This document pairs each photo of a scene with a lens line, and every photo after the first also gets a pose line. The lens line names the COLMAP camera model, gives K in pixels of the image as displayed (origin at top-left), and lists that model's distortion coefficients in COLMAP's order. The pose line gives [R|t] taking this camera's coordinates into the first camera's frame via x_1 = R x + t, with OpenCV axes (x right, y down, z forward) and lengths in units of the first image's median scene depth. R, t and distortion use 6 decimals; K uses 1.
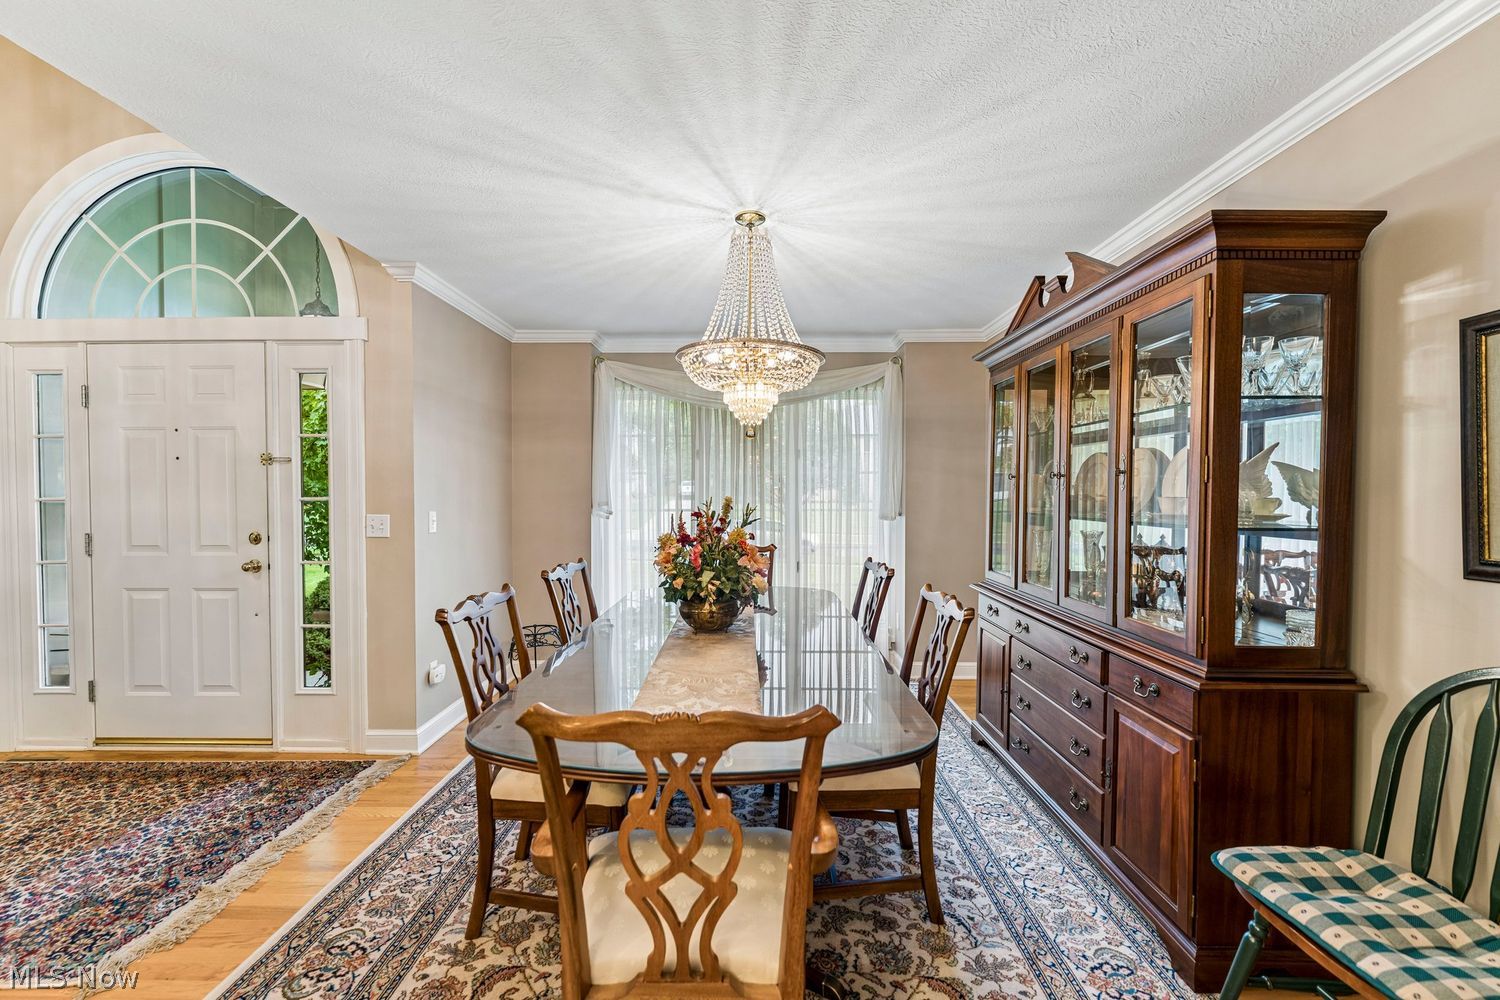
lens RADIAL K [[598.1, 0, 752.8], [0, 598.1, 505.6], [0, 0, 1]] dist [-0.002106, -0.000723]
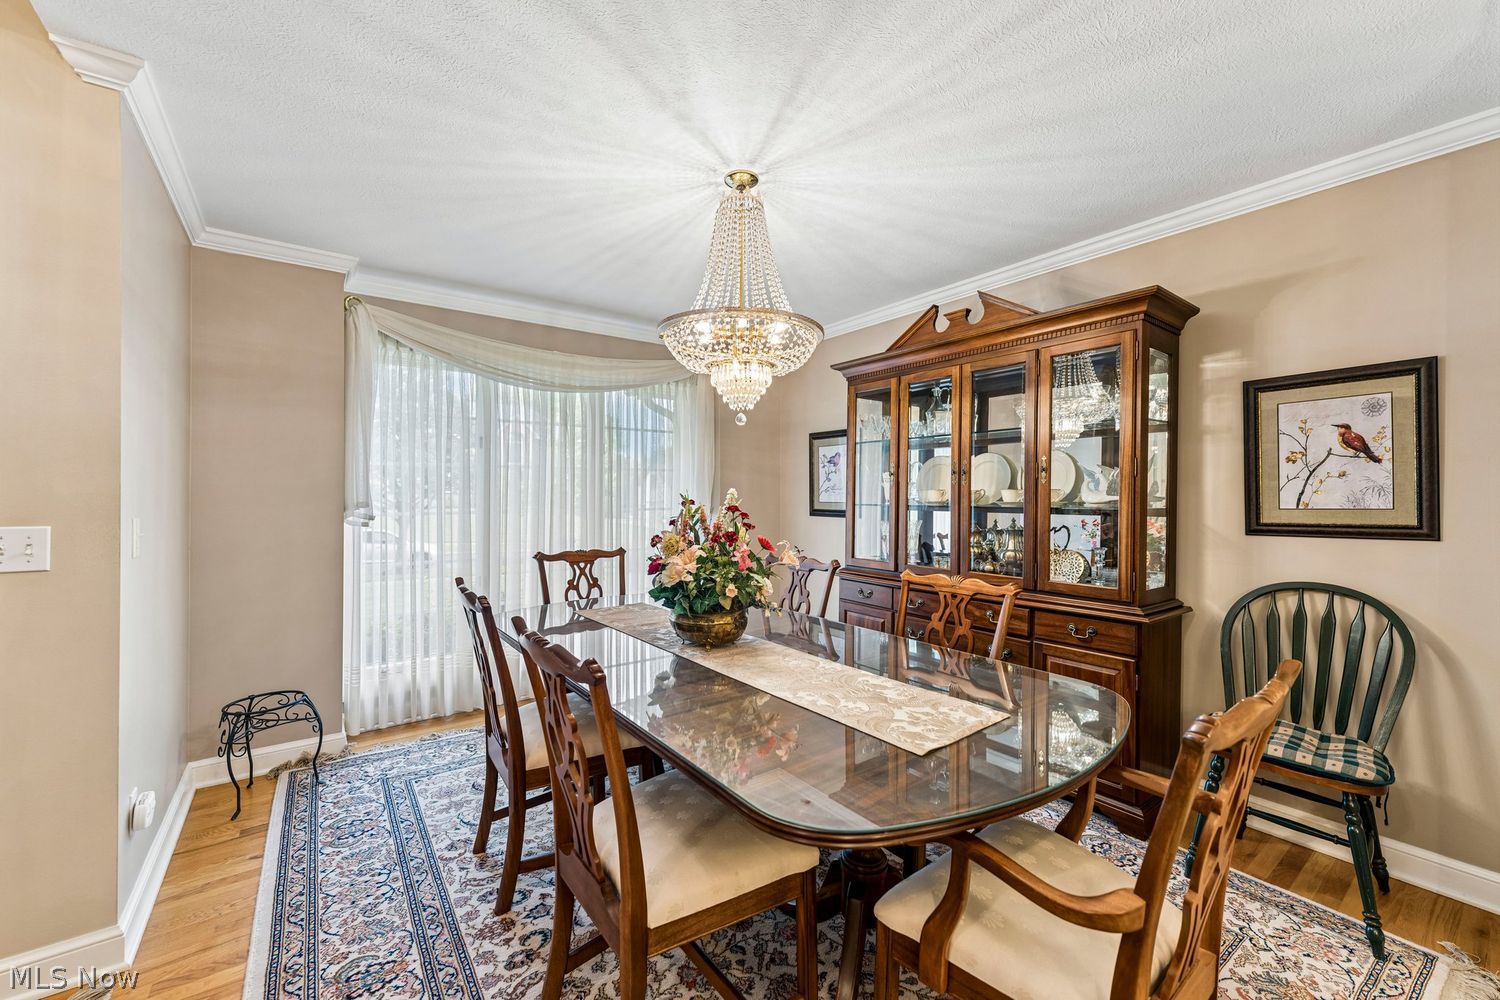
lens RADIAL K [[598.1, 0, 752.8], [0, 598.1, 505.6], [0, 0, 1]] dist [-0.002106, -0.000723]
pose [[0.797856, -0.008727, 0.602785, -0.738284], [0.016052, 0.999848, -0.006771, 0.022794], [-0.602635, 0.015078, 0.797875, 0.382624]]
